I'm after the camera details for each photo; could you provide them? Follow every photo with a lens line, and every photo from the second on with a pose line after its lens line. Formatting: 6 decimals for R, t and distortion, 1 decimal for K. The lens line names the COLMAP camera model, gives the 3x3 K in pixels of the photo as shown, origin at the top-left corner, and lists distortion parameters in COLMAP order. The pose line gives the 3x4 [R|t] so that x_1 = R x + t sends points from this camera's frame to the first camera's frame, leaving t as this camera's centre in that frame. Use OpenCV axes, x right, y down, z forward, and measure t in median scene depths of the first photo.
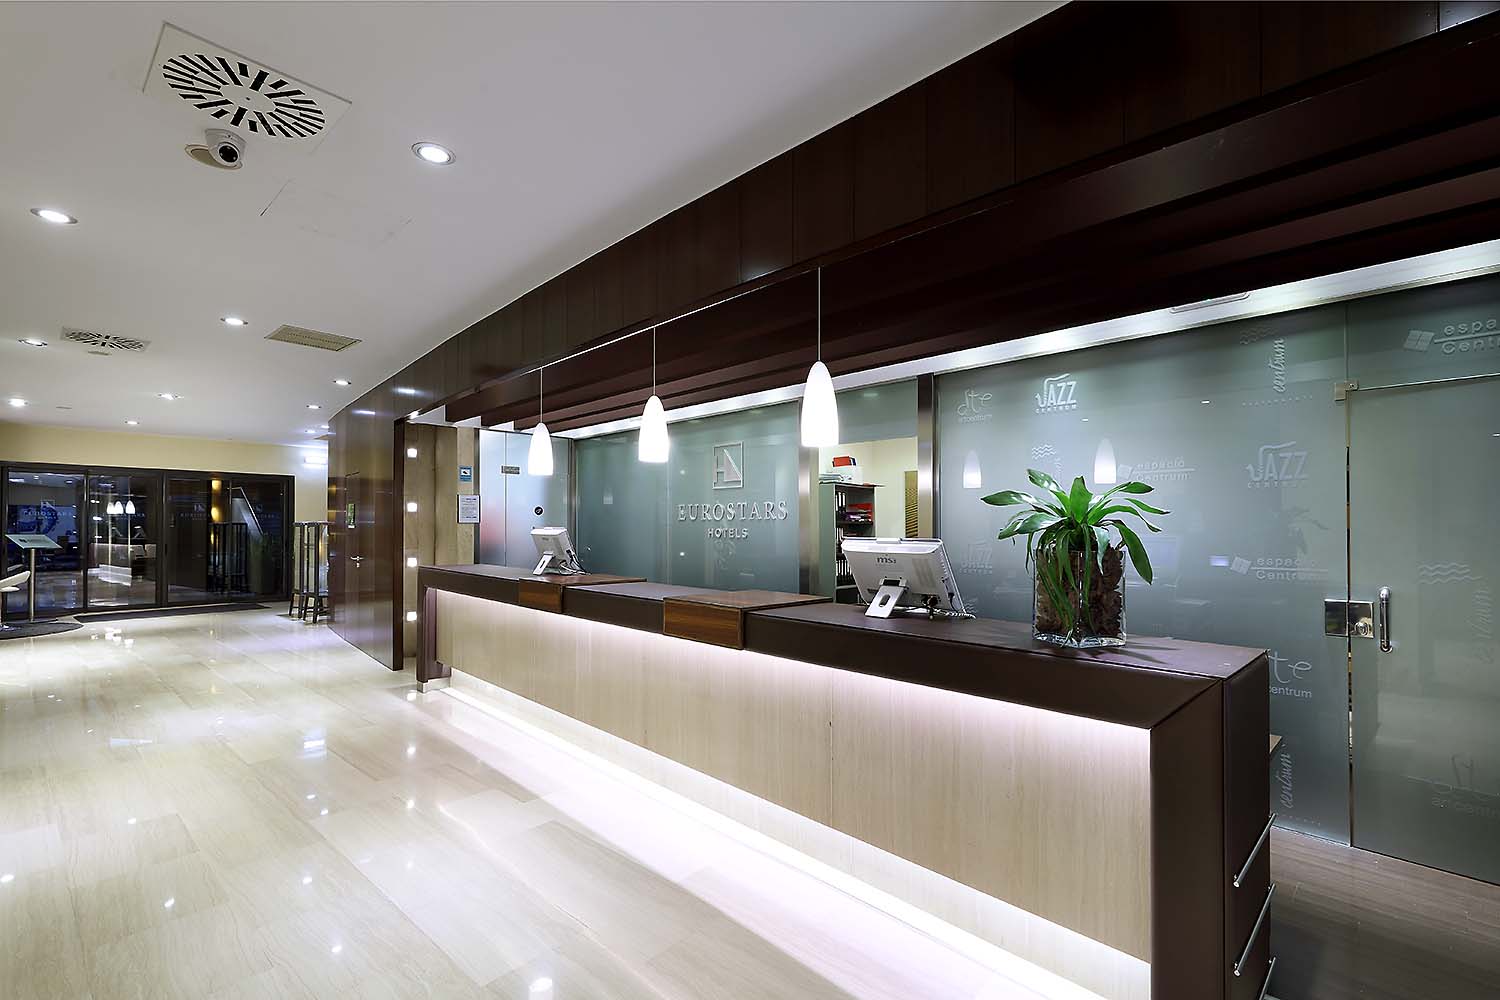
lens RADIAL K [[652.8, 0, 772.8], [0, 652.8, 527.3], [0, 0, 1]] dist [-0.000321, -0.000446]
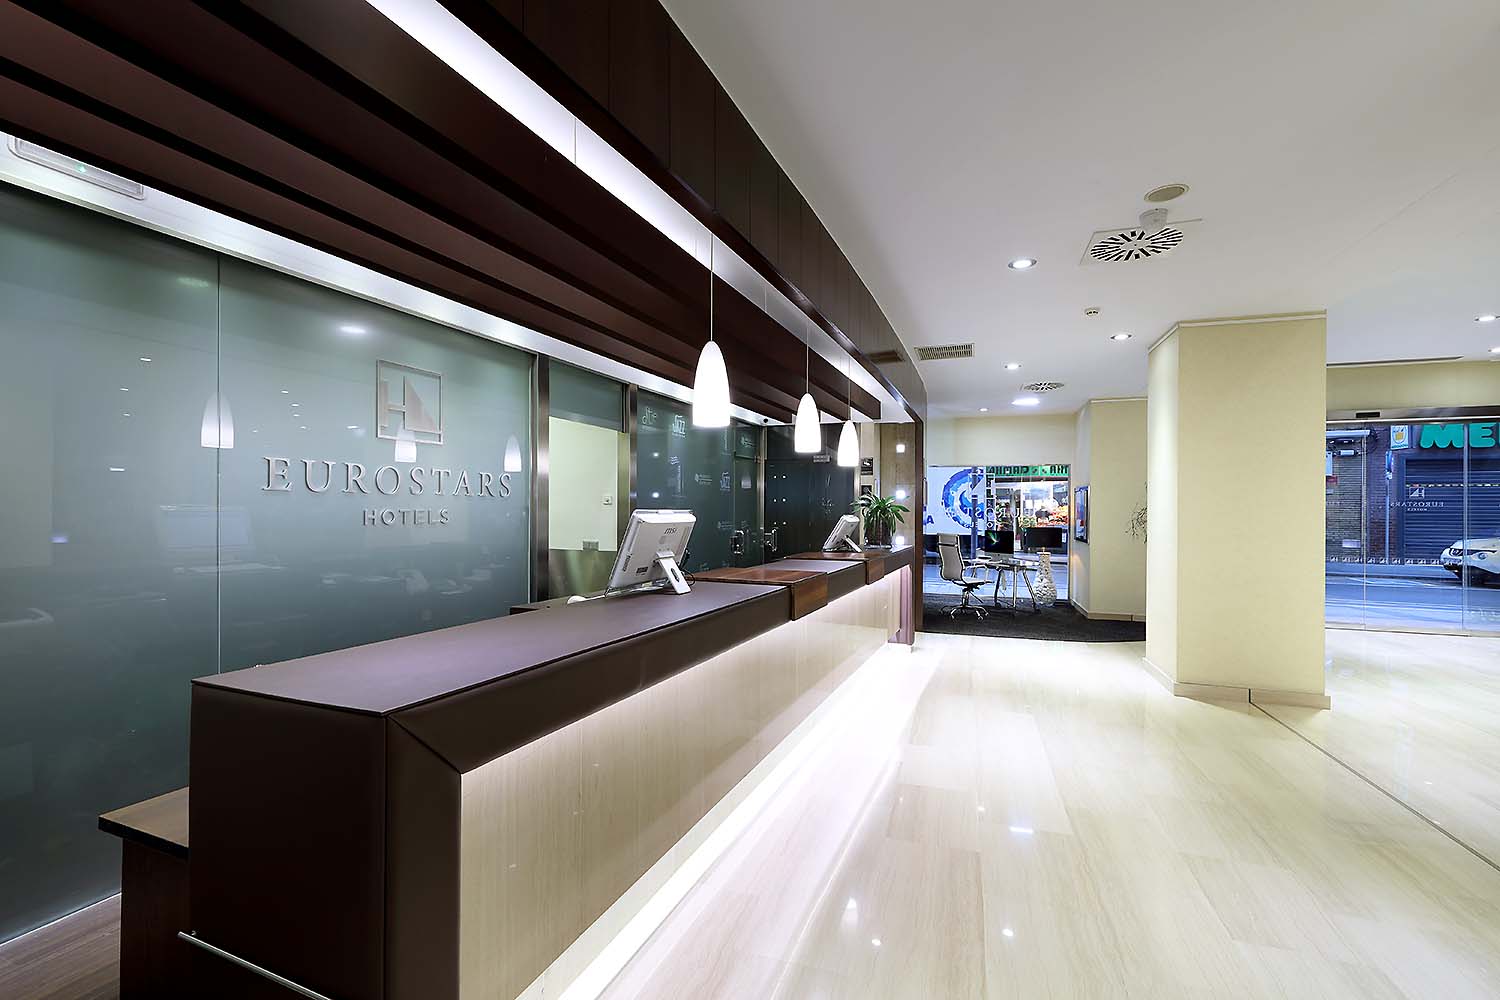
lens RADIAL K [[644.2, 0, 751.7], [0, 644.2, 512.2], [0, 0, 1]] dist [-0.000699, -0.000078]
pose [[-0.365374, -0.007022, 0.930834, -0.942826], [-0.007159, 0.999963, 0.004734, -0.001269], [-0.930833, -0.004935, -0.365411, 1.193042]]
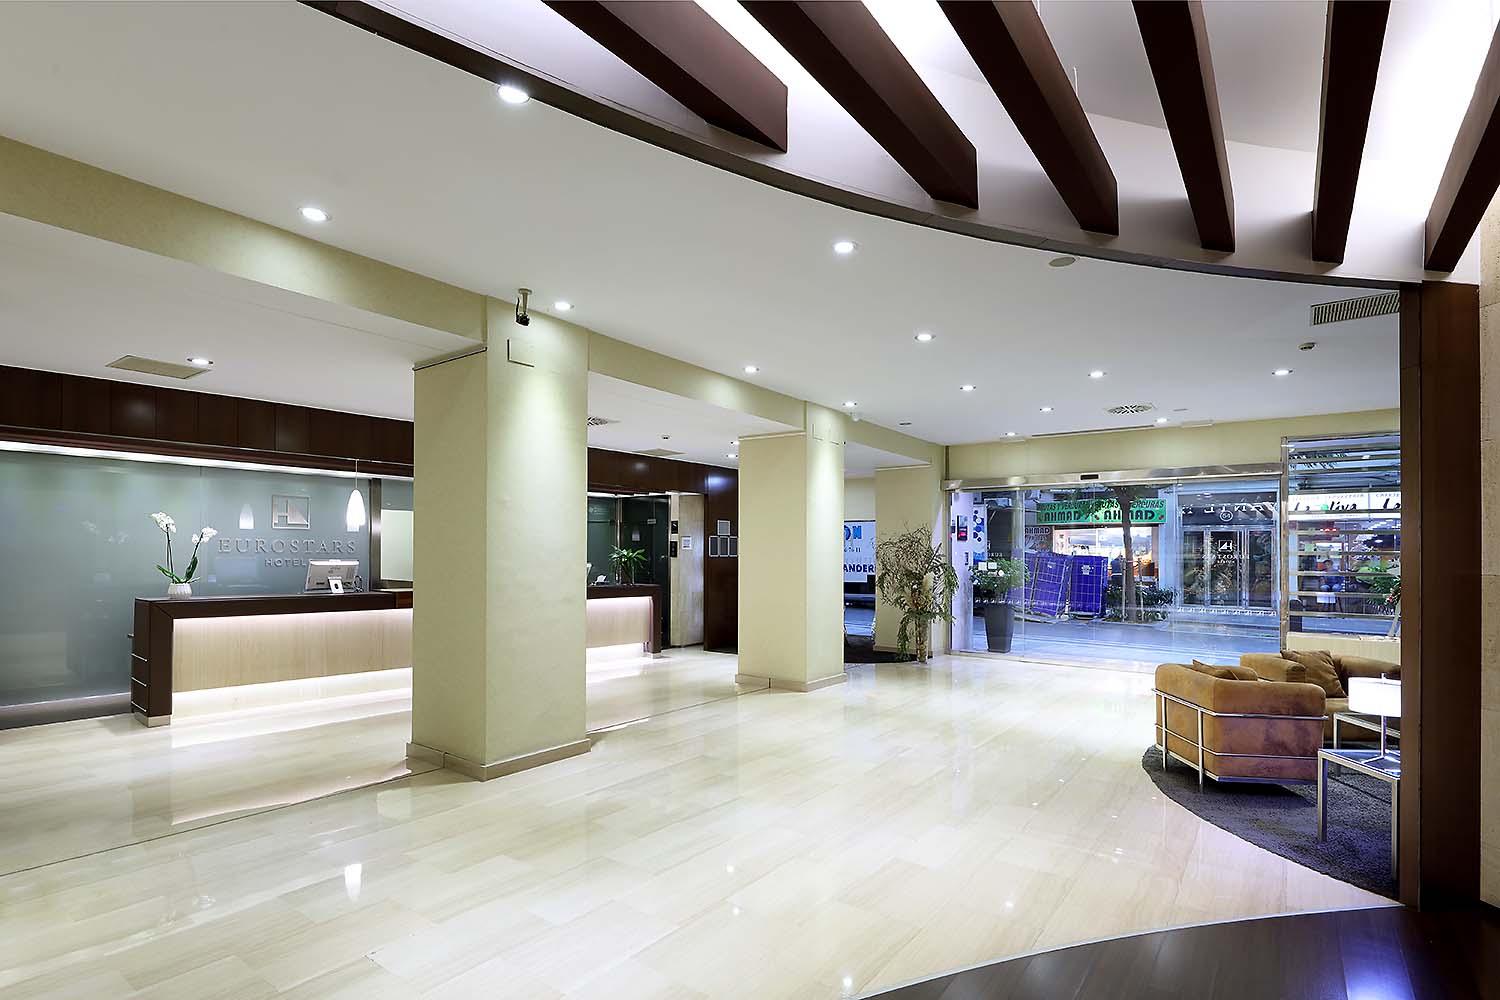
lens RADIAL K [[725.8, 0, 754.6], [0, 725.8, 552.3], [0, 0, 1]] dist [0.000835, 0.000015]
pose [[-0.083131, 0.000807, 0.996538, -2.092682], [-0.007379, 0.999972, -0.001425, -0.021973], [-0.996511, -0.007472, -0.083123, 0.240769]]
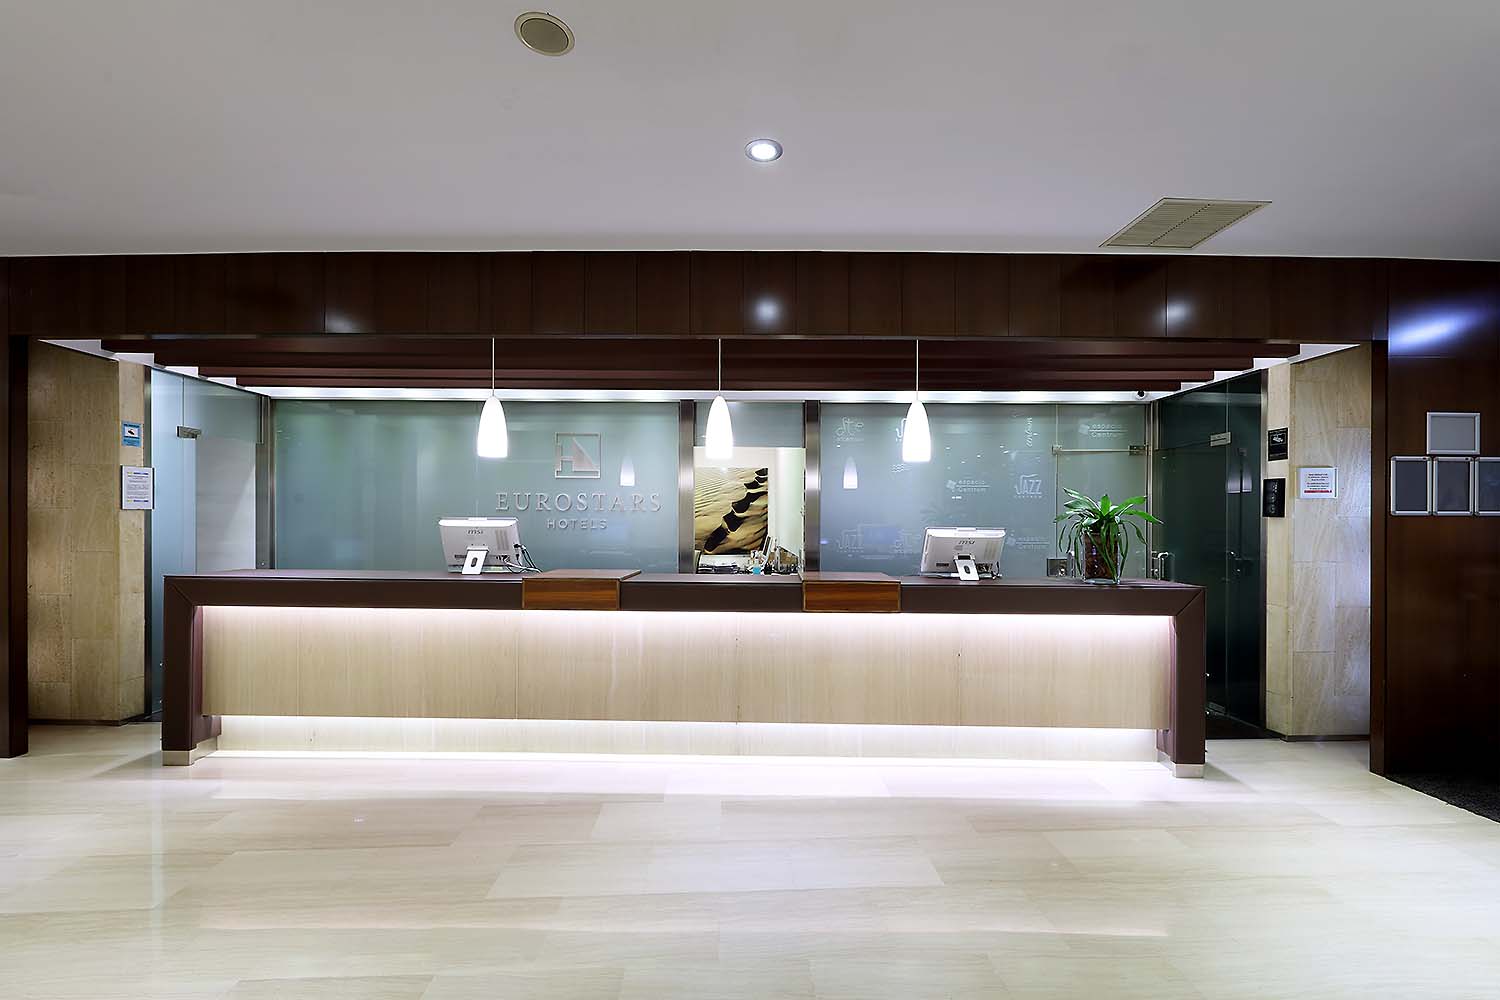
lens RADIAL K [[632.7, 0, 760.8], [0, 632.7, 521.2], [0, 0, 1]] dist [-0.001446, -0.000162]
pose [[0.721695, -0.000361, 0.692211, -0.694026], [-0.004668, 0.999975, 0.005388, -0.002294], [-0.692195, -0.007120, 0.721675, 0.165509]]
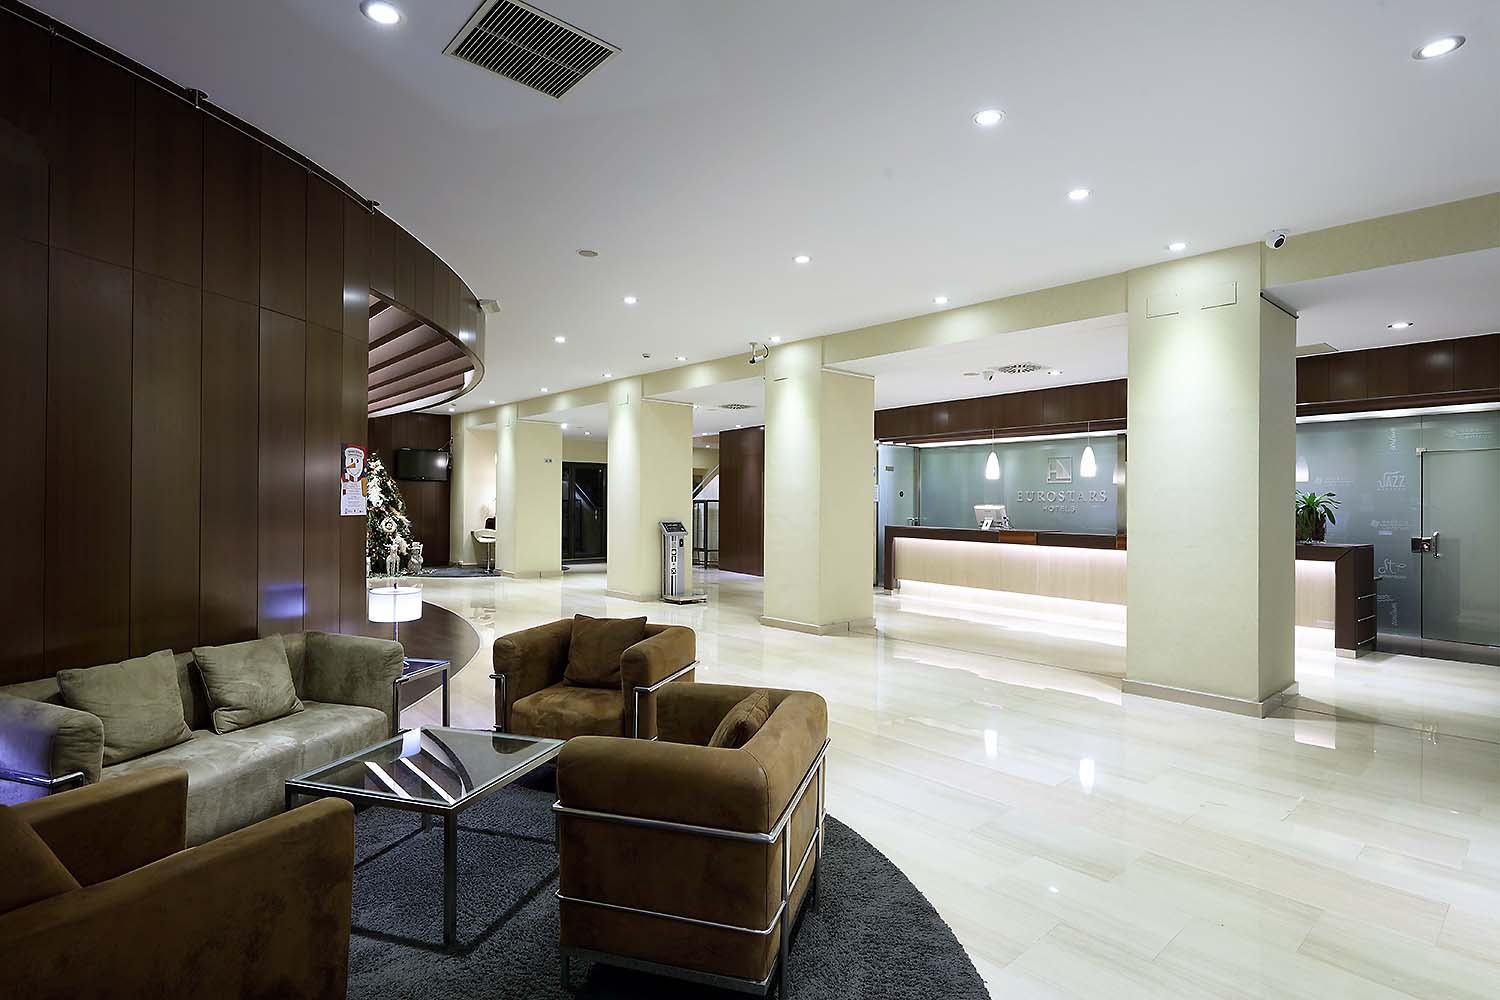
lens RADIAL K [[767.6, 0, 751.6], [0, 767.6, 500.5], [0, 0, 1]] dist [-0.001712, -0.000322]
pose [[0.992744, 0.005120, -0.120140, -0.821495], [-0.005654, 0.999976, -0.004099, -0.000623], [0.120116, 0.004748, 0.992748, -1.397655]]
